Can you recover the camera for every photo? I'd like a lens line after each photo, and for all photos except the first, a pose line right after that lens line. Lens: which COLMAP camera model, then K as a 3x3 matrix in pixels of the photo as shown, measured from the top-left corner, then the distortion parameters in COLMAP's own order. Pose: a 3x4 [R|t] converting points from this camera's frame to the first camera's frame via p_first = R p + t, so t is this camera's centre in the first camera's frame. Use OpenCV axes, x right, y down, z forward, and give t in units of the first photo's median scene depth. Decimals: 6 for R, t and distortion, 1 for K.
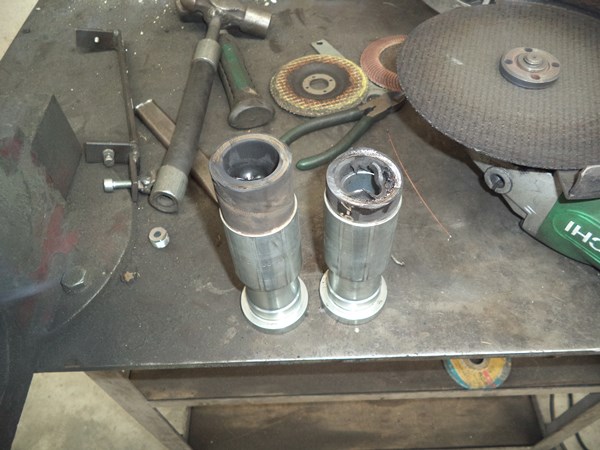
lens RADIAL K [[477.3, 0, 300.0], [0, 477.3, 225.0], [0, 0, 1]] dist [-0.001116, -0.042232]
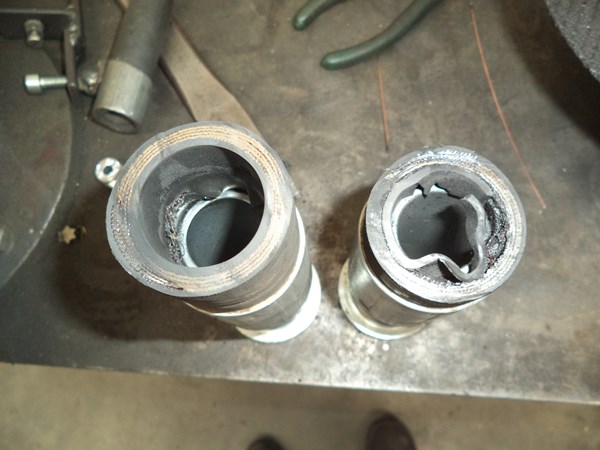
lens RADIAL K [[477.3, 0, 300.0], [0, 477.3, 225.0], [0, 0, 1]] dist [-0.001116, -0.042232]
pose [[0.996374, 0.077520, -0.035064, 0.003446], [-0.059172, 0.927501, 0.369108, -0.173444], [0.061135, -0.365695, 0.928725, 0.355553]]
